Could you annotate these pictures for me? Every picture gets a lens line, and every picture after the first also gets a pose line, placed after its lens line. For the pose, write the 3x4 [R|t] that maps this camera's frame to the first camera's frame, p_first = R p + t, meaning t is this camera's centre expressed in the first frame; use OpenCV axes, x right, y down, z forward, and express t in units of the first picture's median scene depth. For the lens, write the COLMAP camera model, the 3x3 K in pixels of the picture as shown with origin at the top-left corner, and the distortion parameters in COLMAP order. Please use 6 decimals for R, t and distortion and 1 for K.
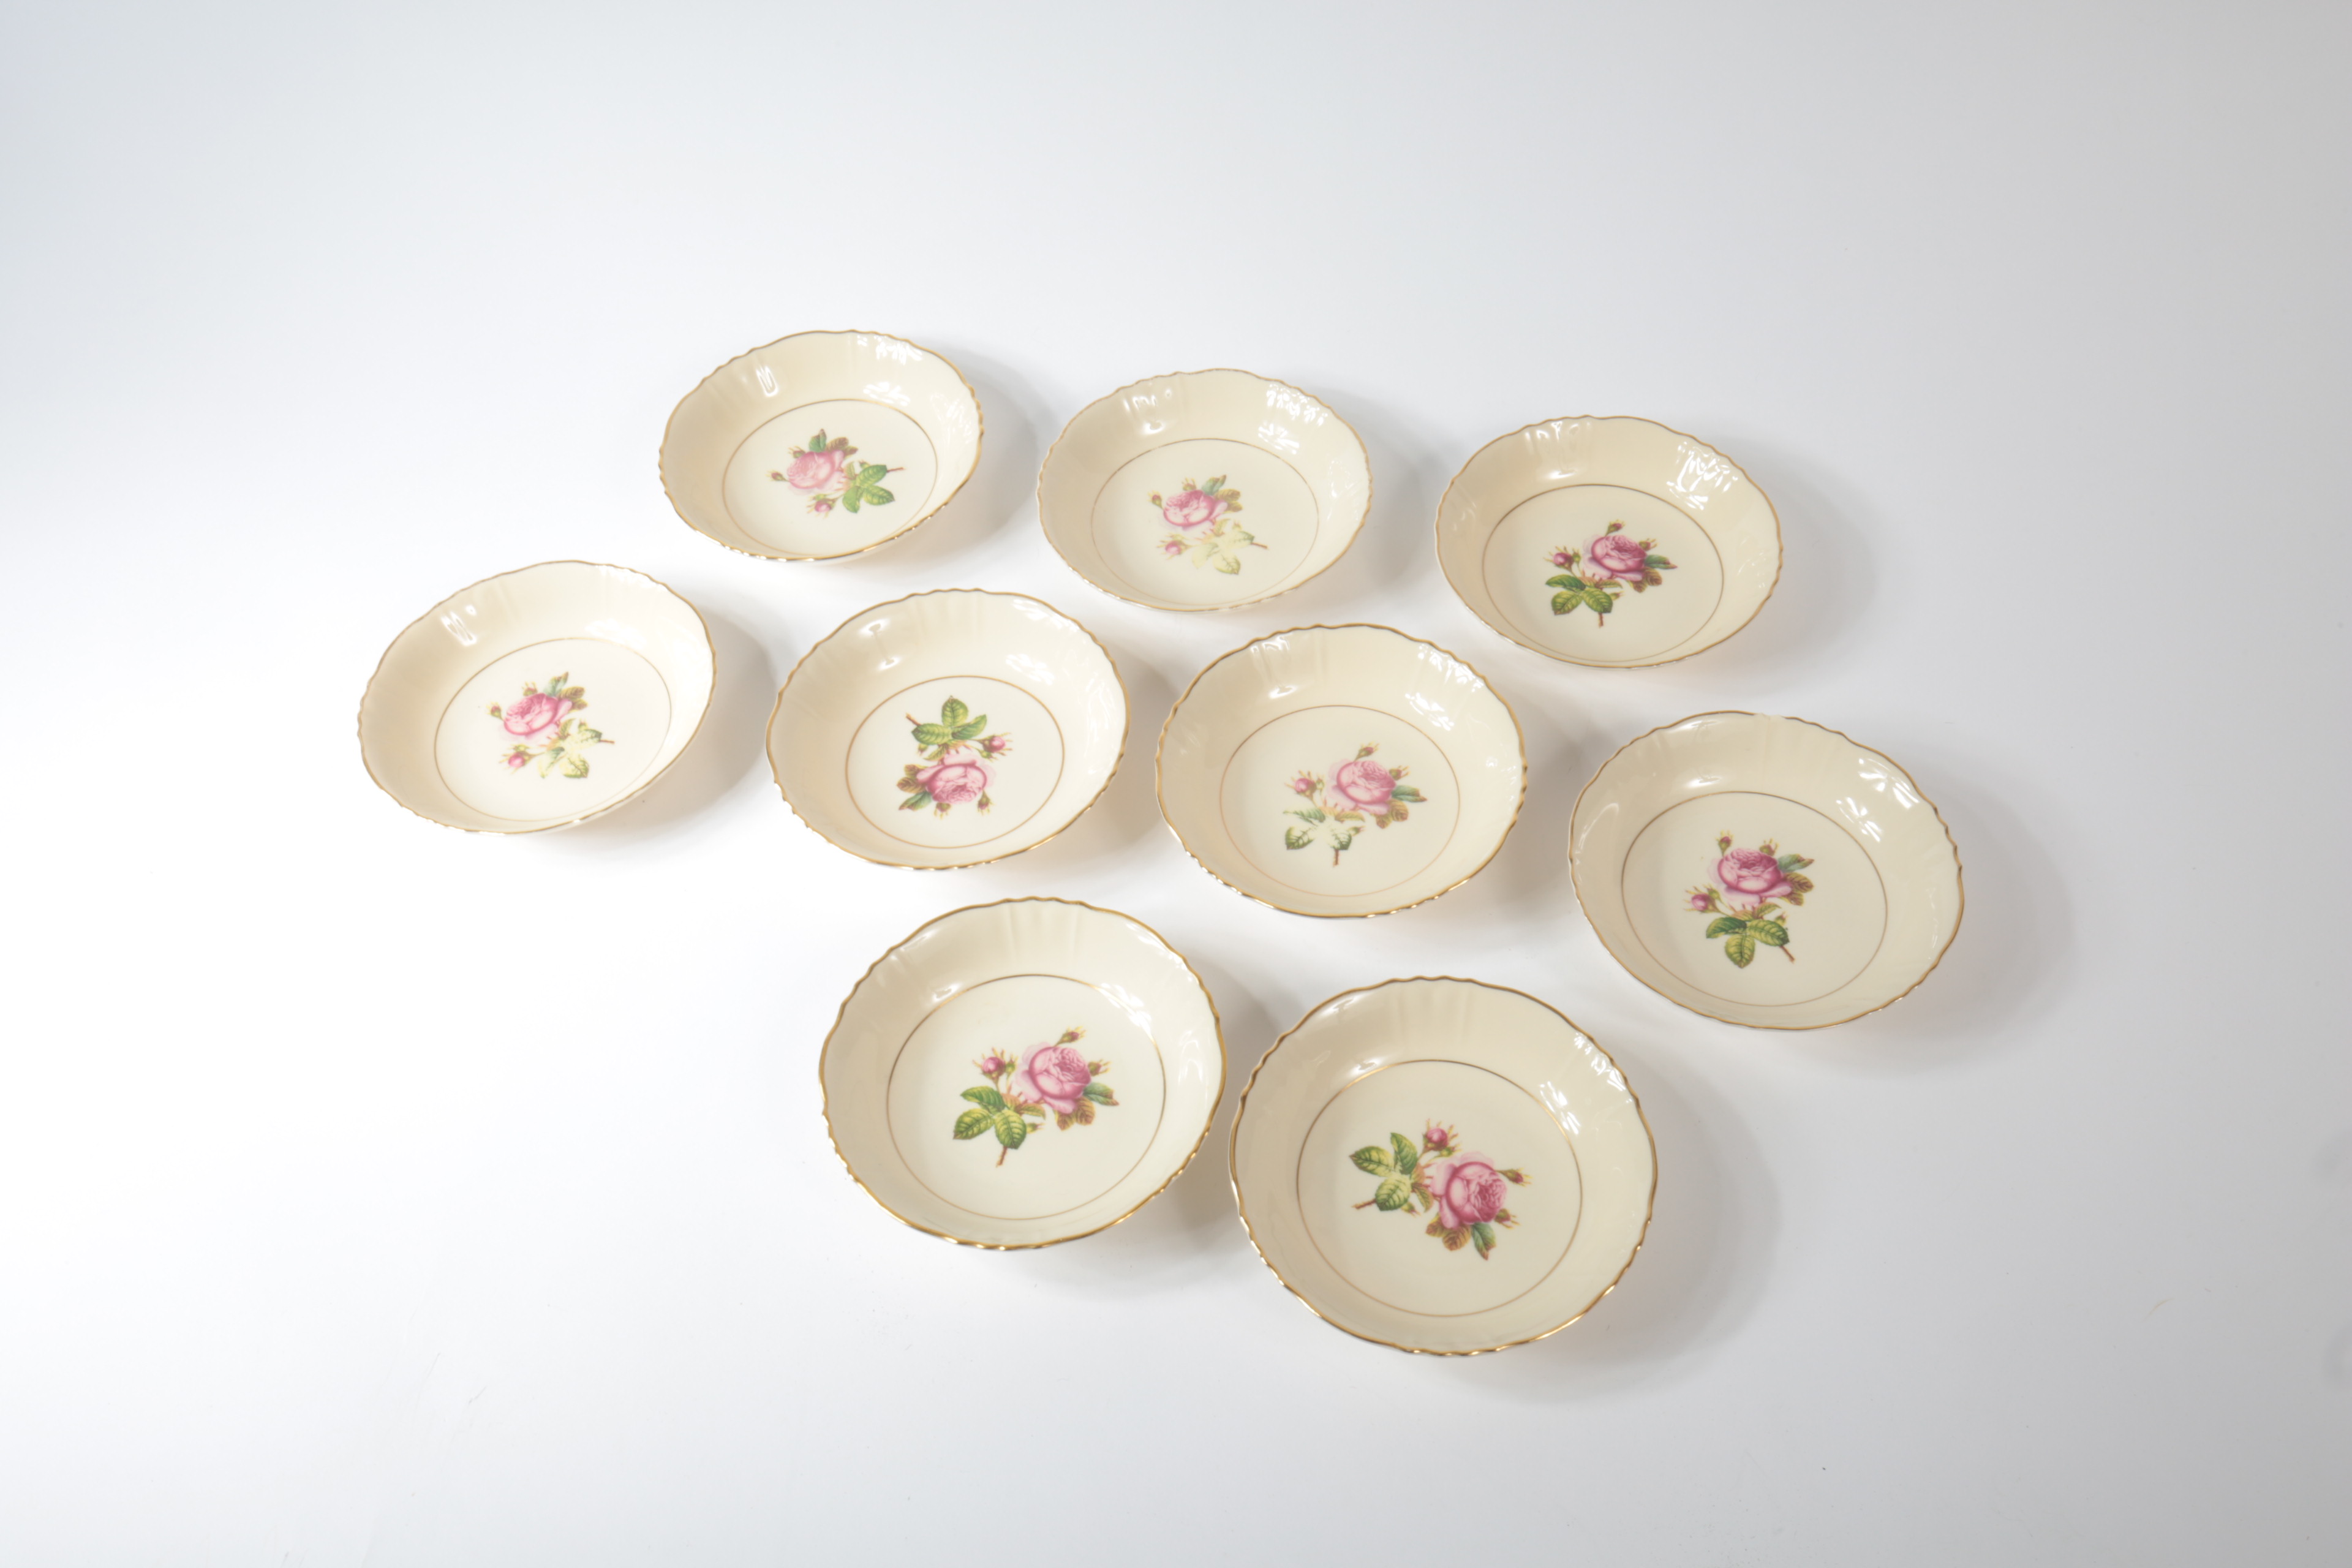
lens RADIAL K [[2190.8, 0, 1176.0], [0, 2190.8, 784.0], [0, 0, 1]] dist [0.034743, -0.007153]
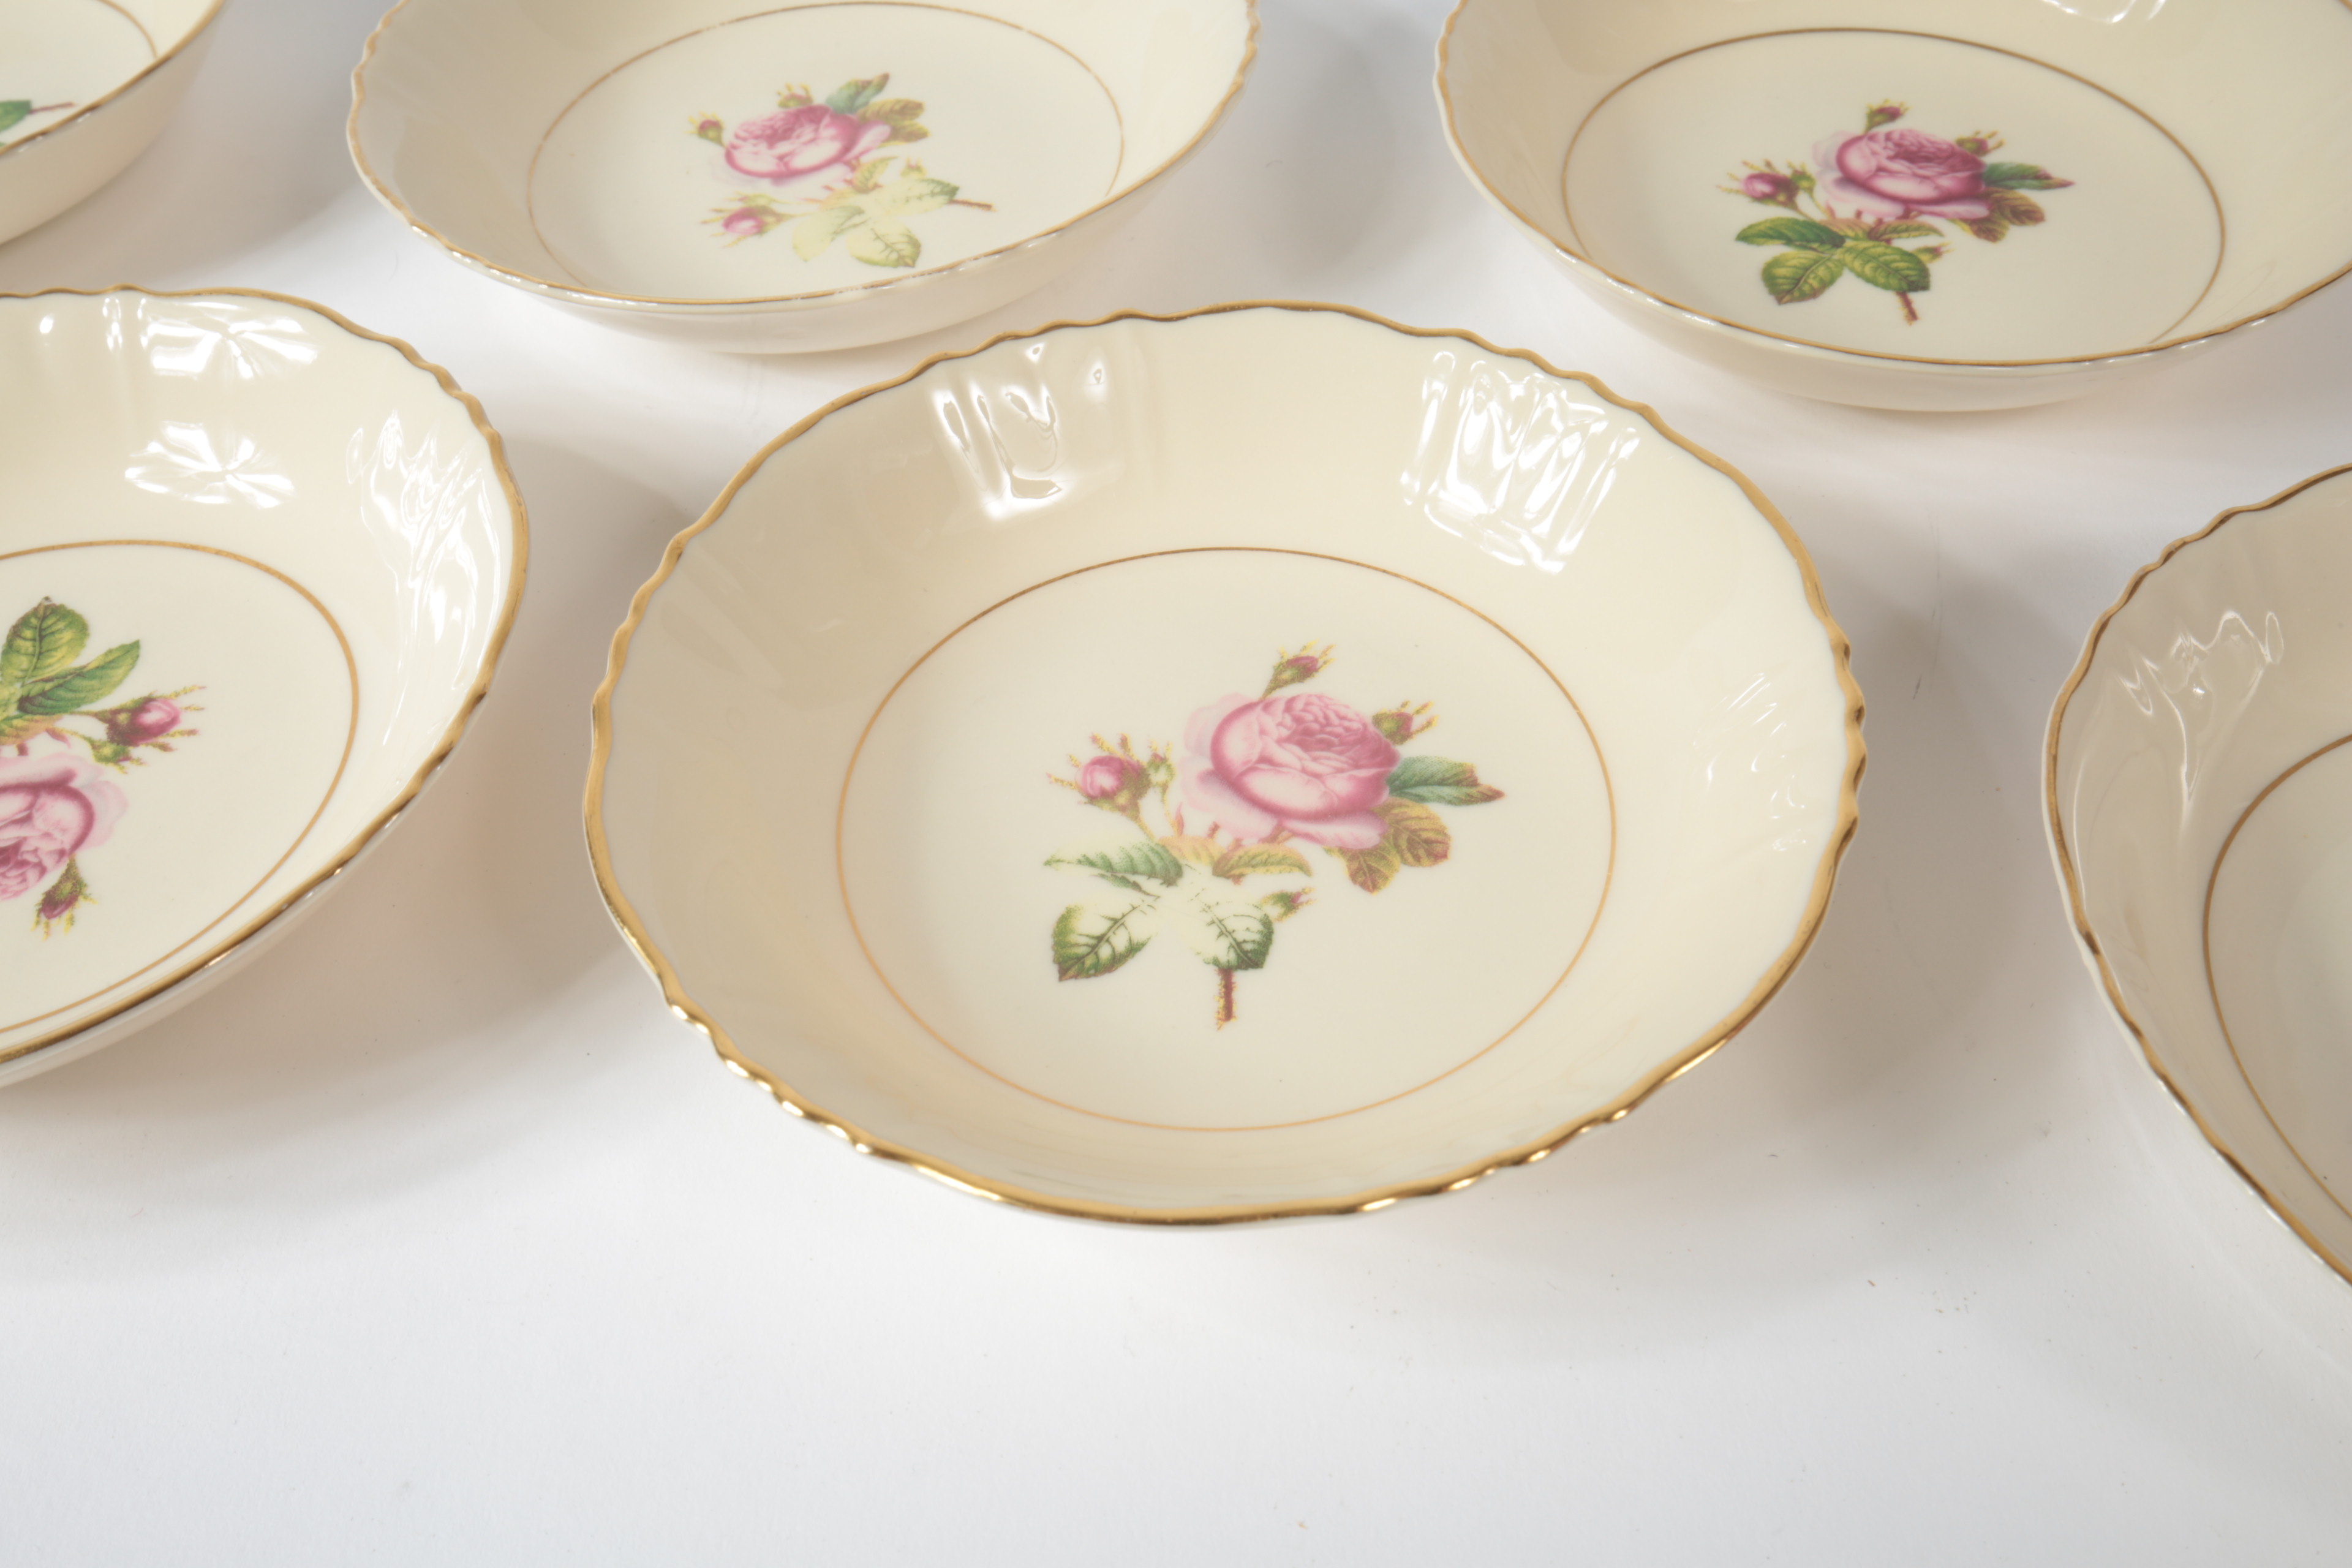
lens RADIAL K [[2190.8, 0, 1176.0], [0, 2190.8, 784.0], [0, 0, 1]] dist [0.034743, -0.007153]
pose [[0.996634, -0.058913, 0.057002, 0.050297], [0.063986, 0.993728, -0.091707, 0.031309], [-0.051242, 0.095045, 0.994153, 0.691315]]
